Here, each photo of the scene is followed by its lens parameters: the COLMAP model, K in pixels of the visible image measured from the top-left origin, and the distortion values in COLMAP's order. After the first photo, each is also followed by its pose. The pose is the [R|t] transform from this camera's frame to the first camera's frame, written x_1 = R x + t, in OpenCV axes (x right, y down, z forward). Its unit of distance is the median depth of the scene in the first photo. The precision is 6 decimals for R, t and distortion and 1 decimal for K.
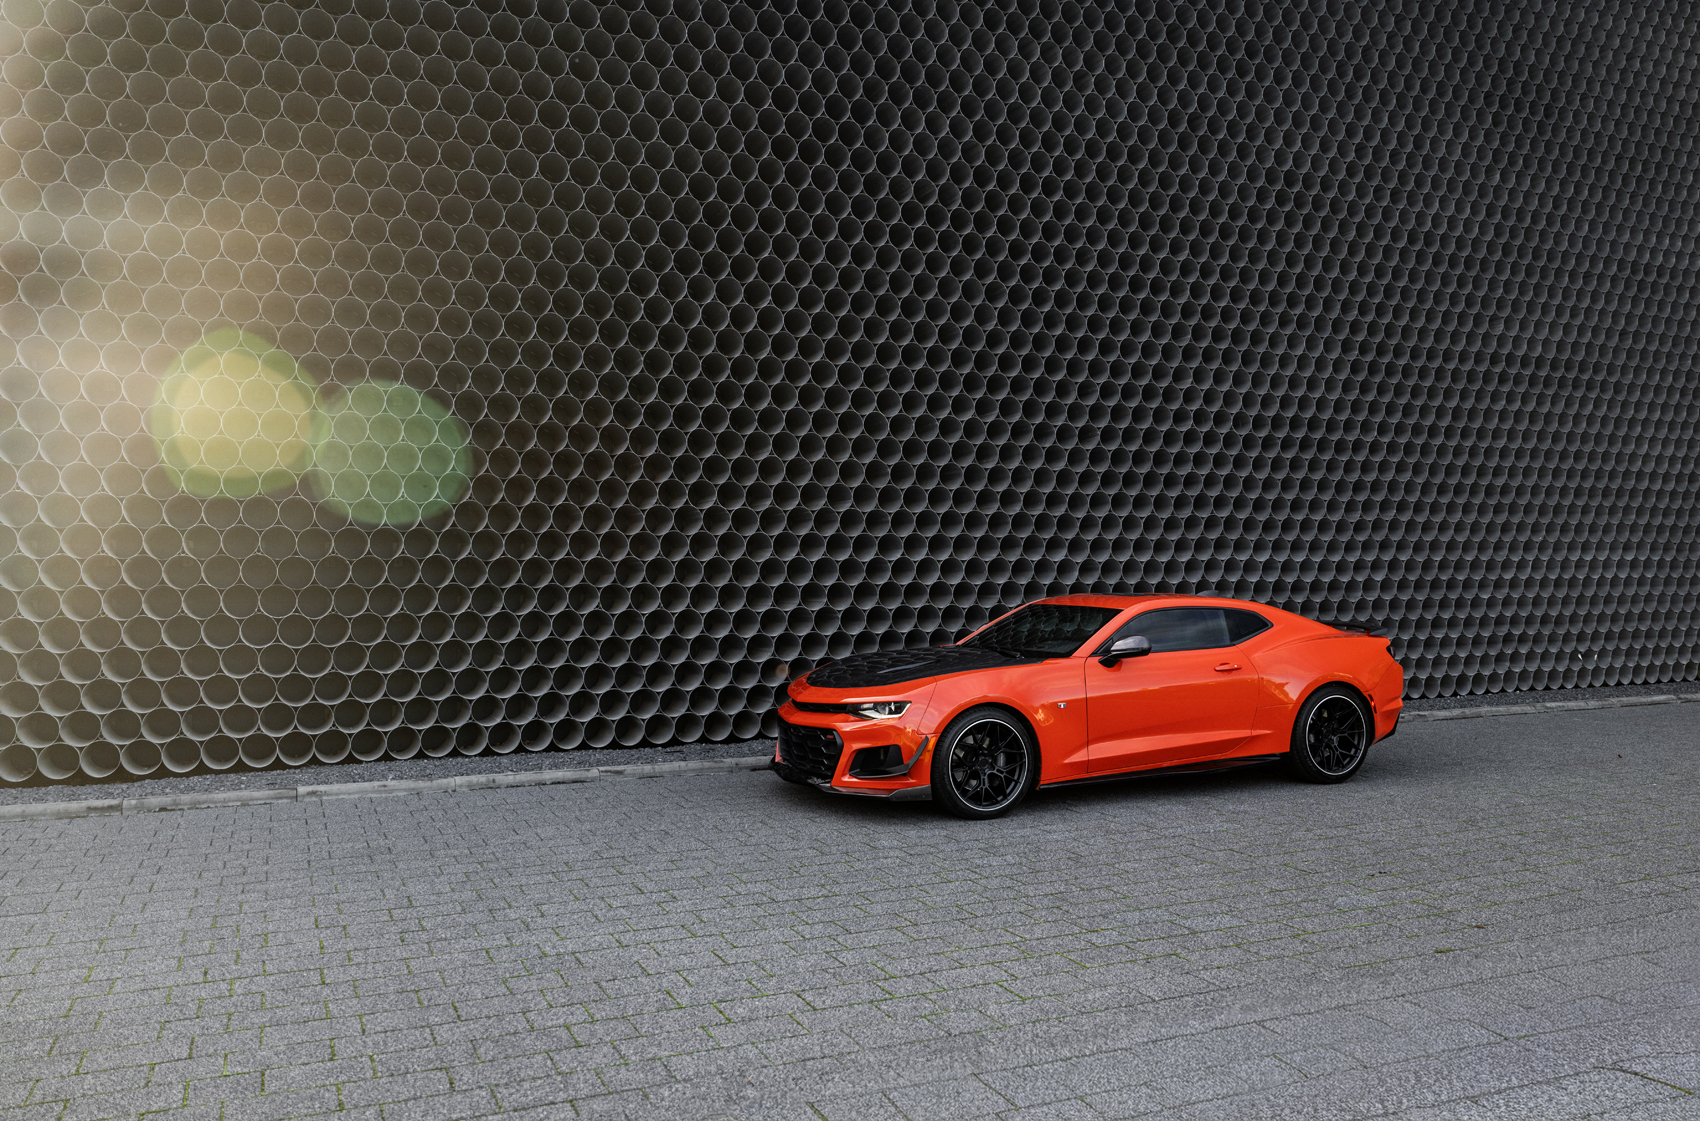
lens RADIAL K [[1275.6, 0, 851.1], [0, 1275.6, 553.1], [0, 0, 1]] dist [-0.015114, -0.002113]
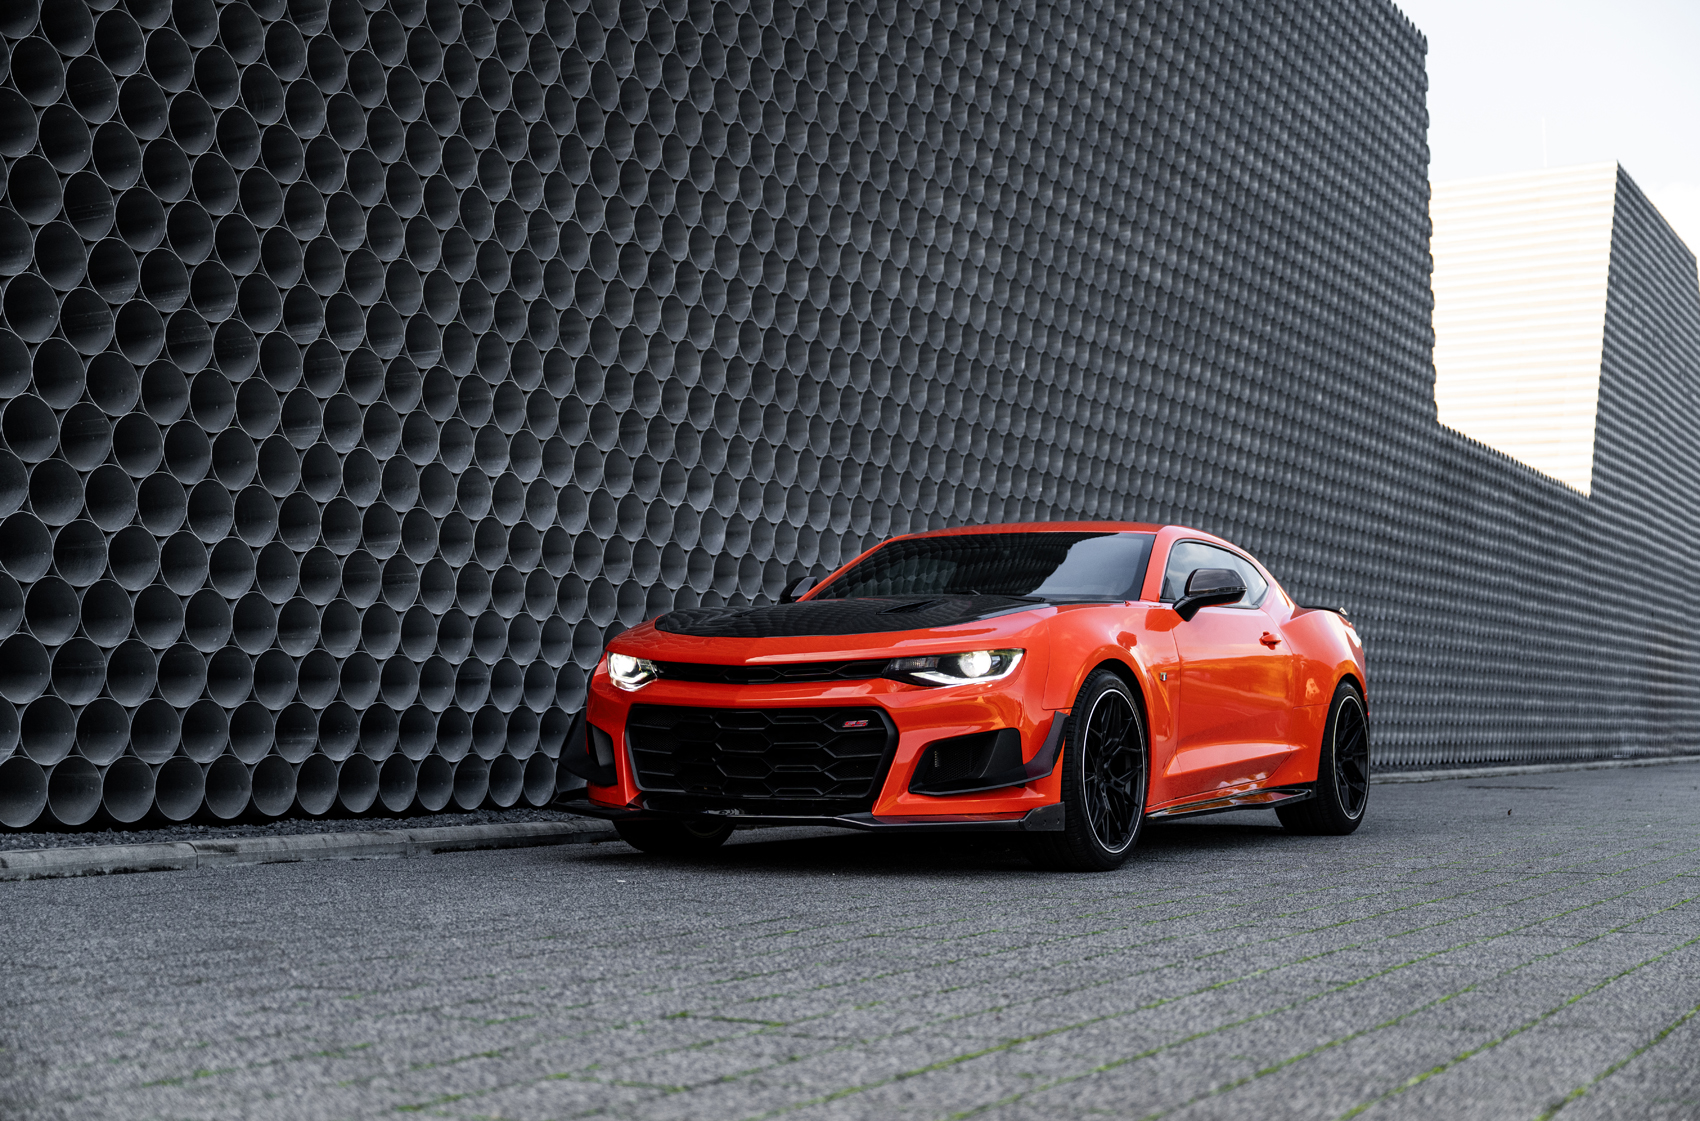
lens RADIAL K [[2222.9, 0, 850.0], [0, 2222.9, 560.5], [0, 0, 1]] dist [0.009868, 0.045778]
pose [[0.803999, 0.053326, 0.592234, -0.511218], [-0.019005, 0.997766, -0.064040, 0.125962], [-0.594327, 0.040233, 0.803217, 0.260336]]
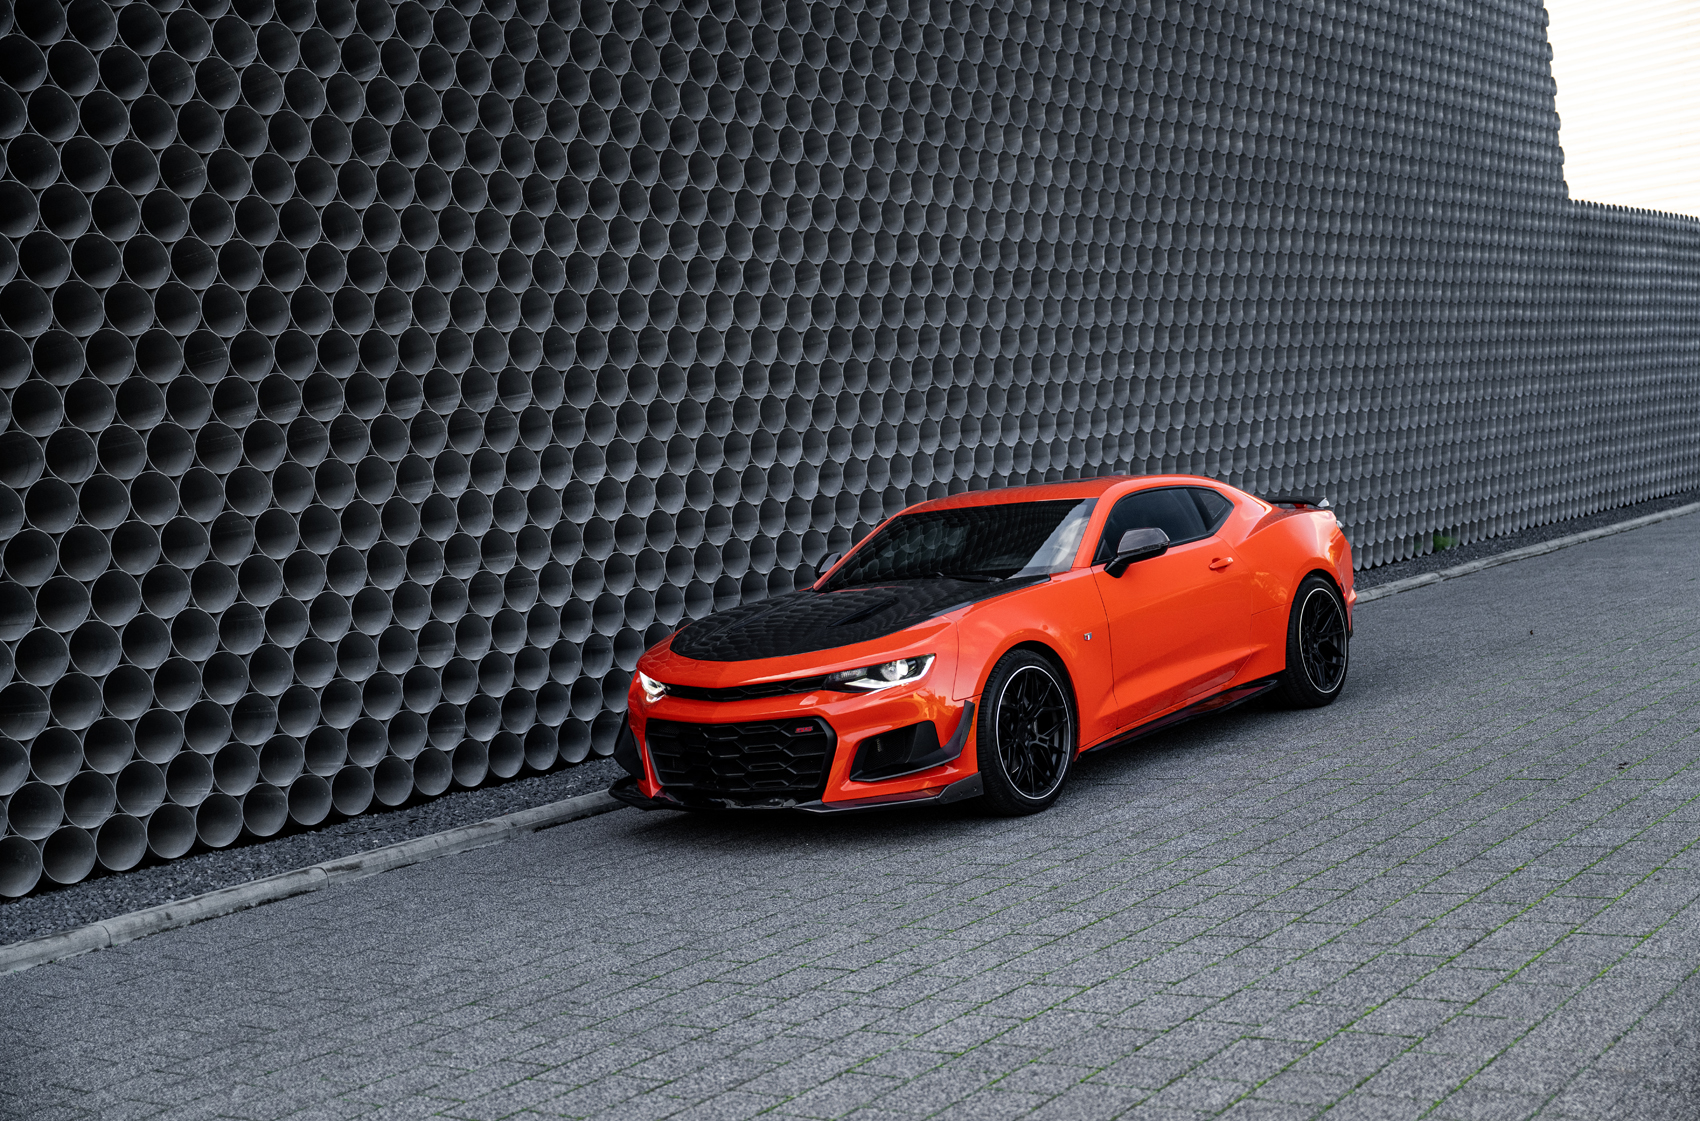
lens RADIAL K [[1995.5, 0, 870.1], [0, 1995.5, 557.1], [0, 0, 1]] dist [0.007811, -0.023118]
pose [[0.880096, -0.110951, 0.461650, -0.410651], [0.100826, 0.993811, 0.046632, 0.012747], [-0.463966, 0.005506, 0.885836, 0.084460]]
